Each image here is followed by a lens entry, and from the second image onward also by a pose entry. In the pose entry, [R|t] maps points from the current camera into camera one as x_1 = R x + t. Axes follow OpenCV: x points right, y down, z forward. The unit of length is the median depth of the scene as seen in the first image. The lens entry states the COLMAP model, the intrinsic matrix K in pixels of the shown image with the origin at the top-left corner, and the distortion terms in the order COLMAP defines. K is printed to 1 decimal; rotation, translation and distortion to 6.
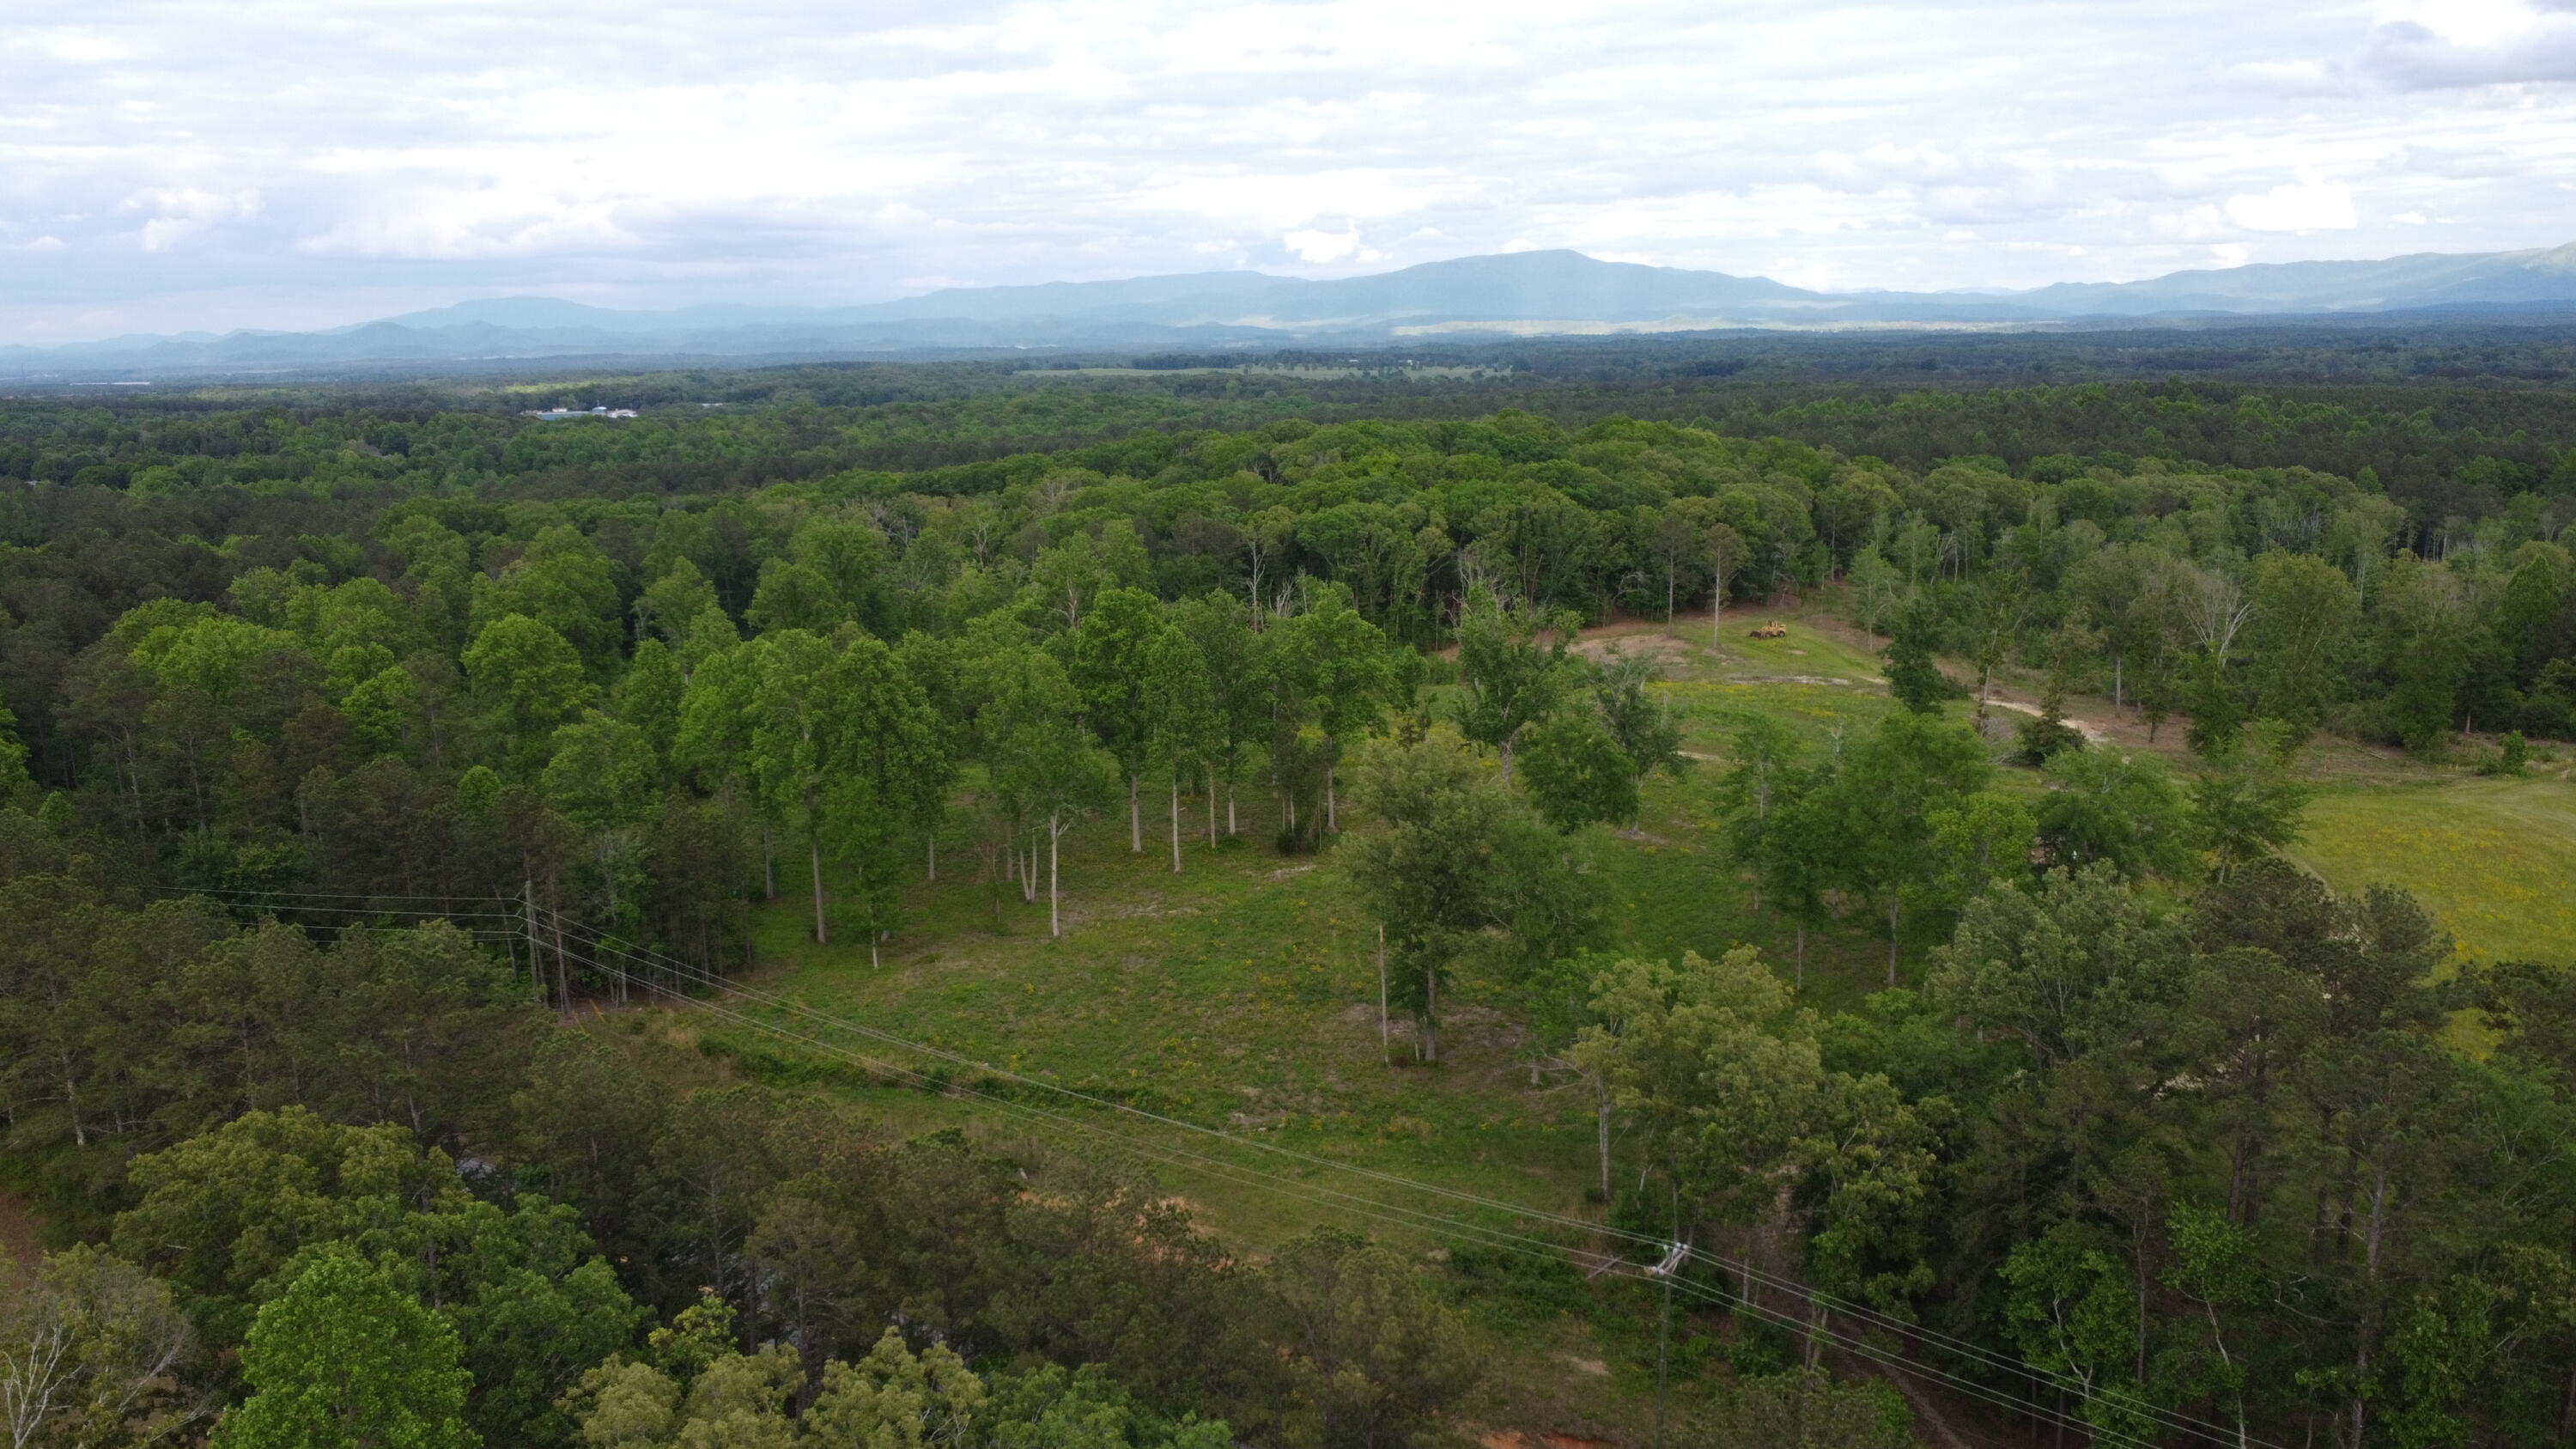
lens RADIAL K [[1942.0, 0, 1252.1], [0, 1942.0, 712.0], [0, 0, 1]] dist [0.002351, -0.007540]
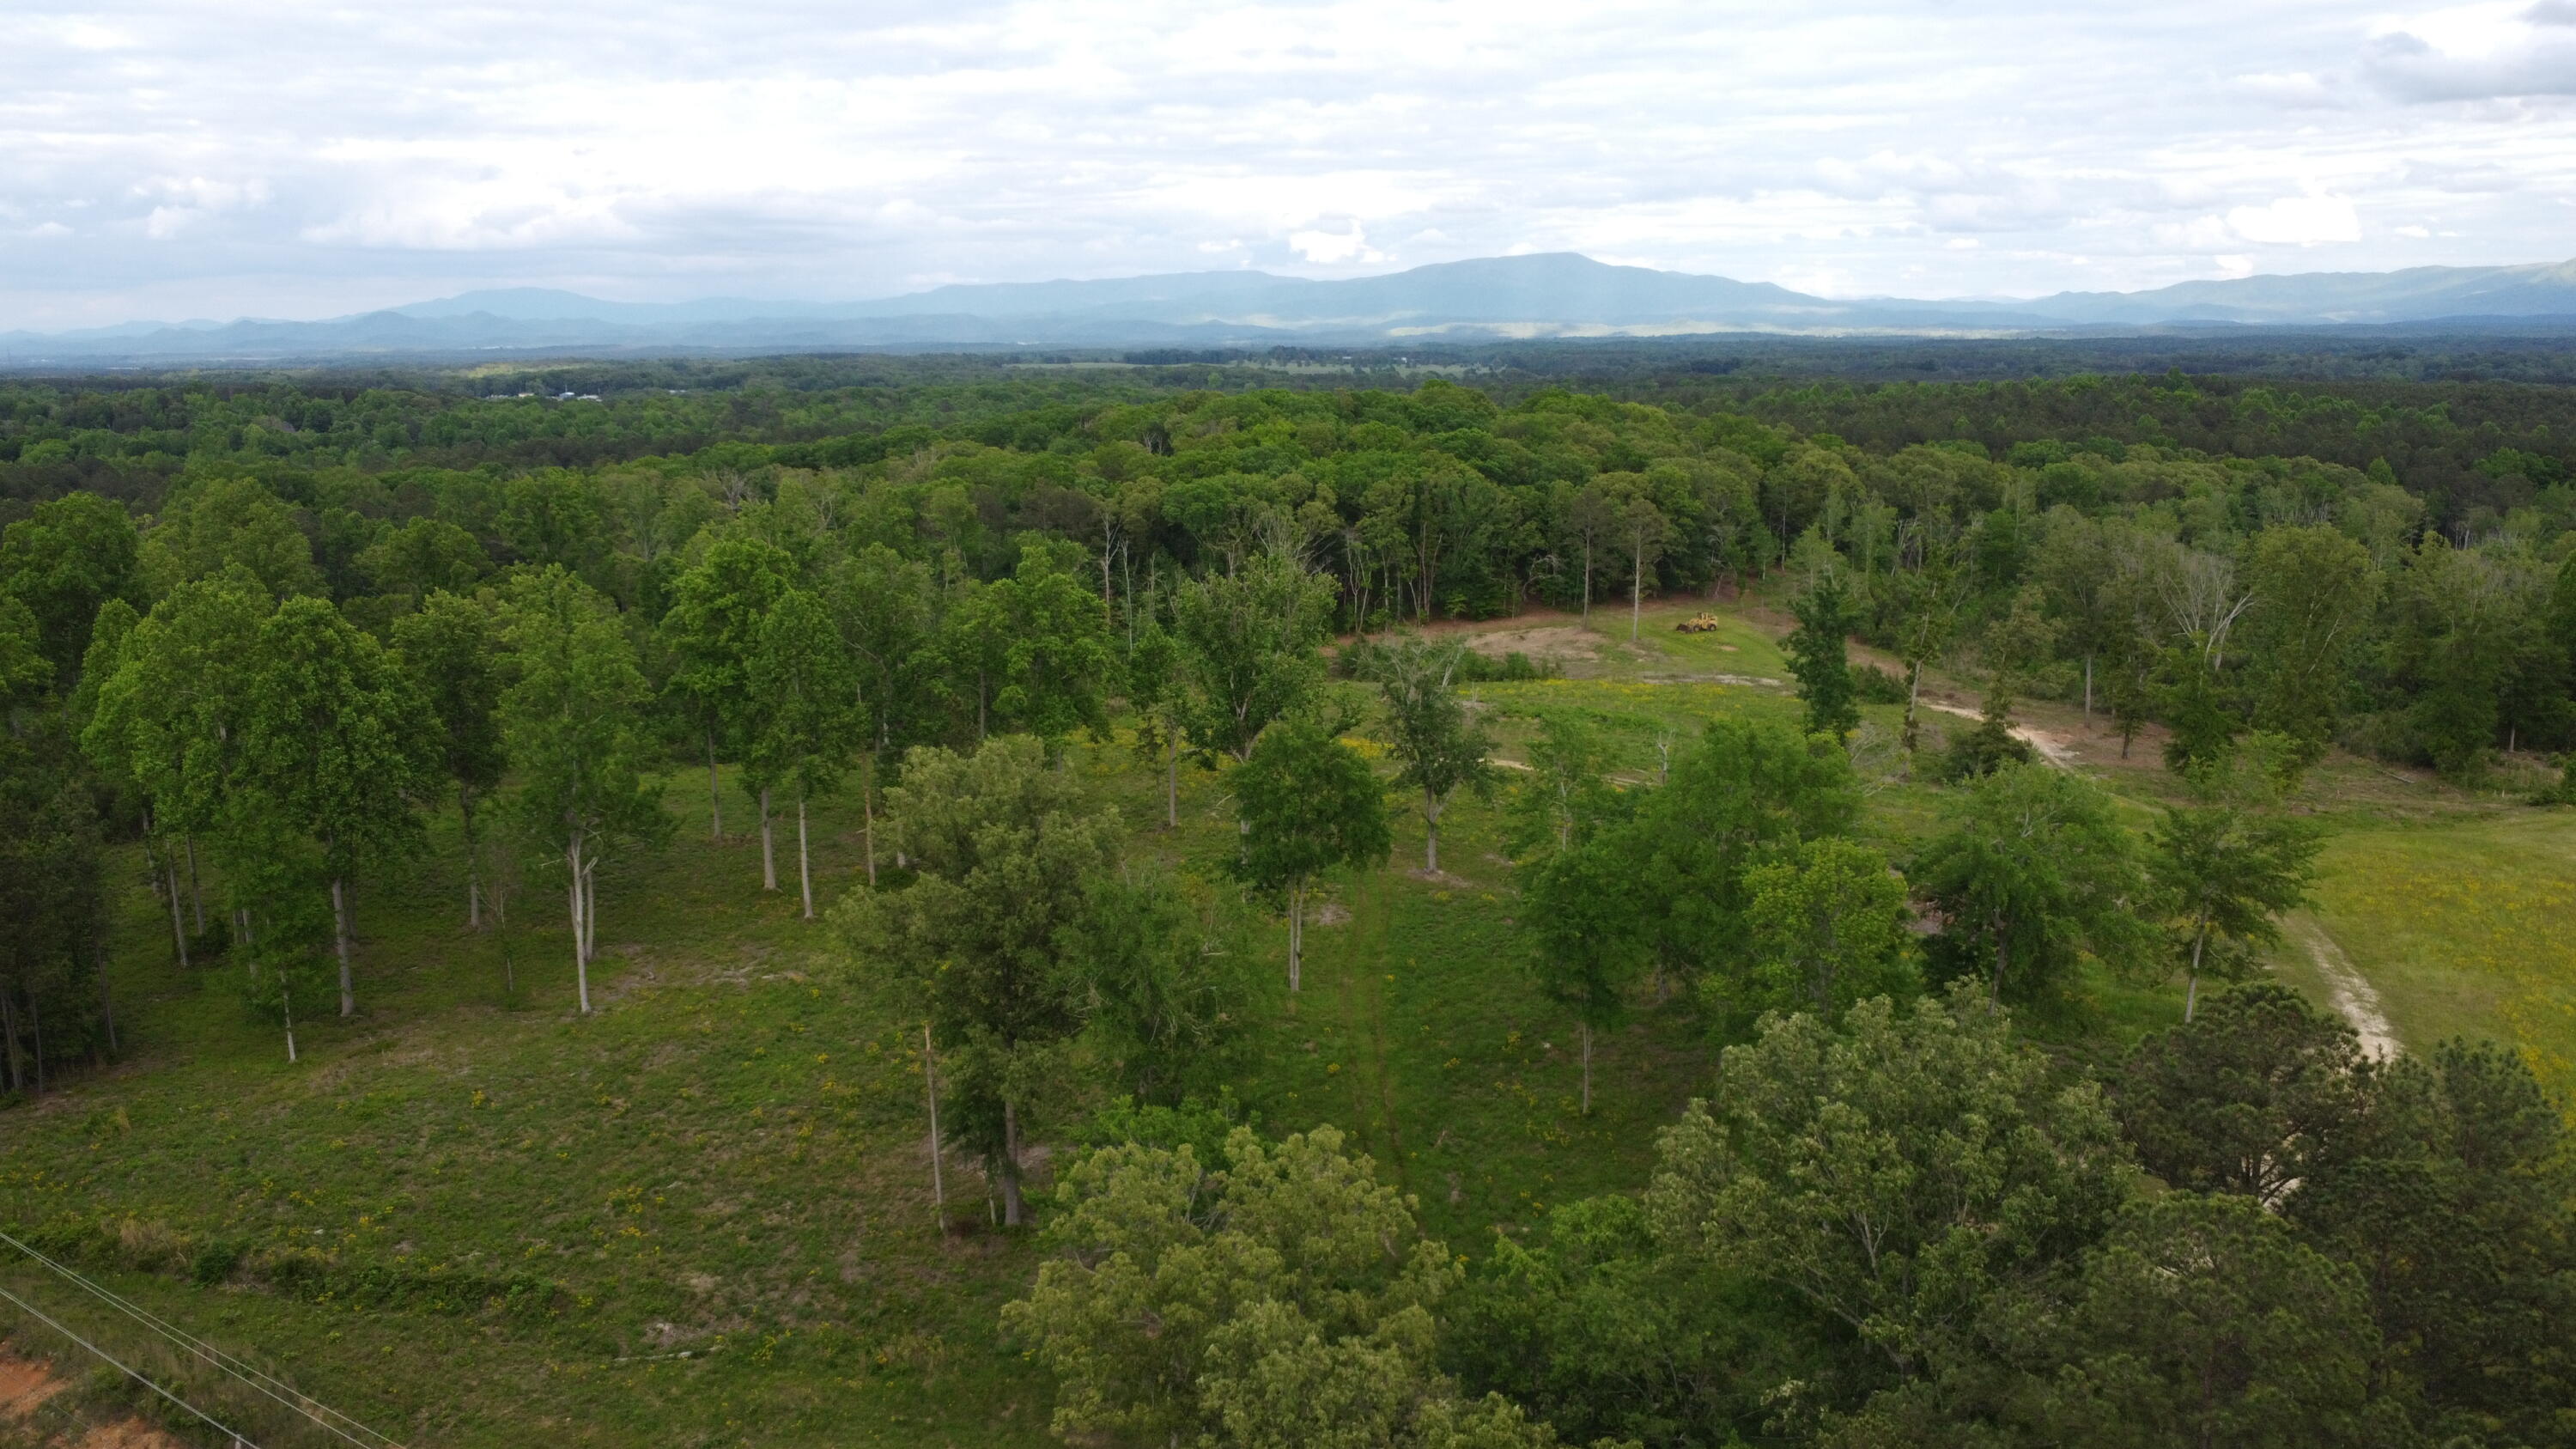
lens RADIAL K [[1942.0, 0, 1252.1], [0, 1942.0, 712.0], [0, 0, 1]] dist [0.002351, -0.007540]
pose [[0.999932, 0.011625, -0.000734, 0.099499], [-0.011625, 0.999932, -0.000240, 0.000615], [0.000731, 0.000248, 1.000000, 0.188221]]
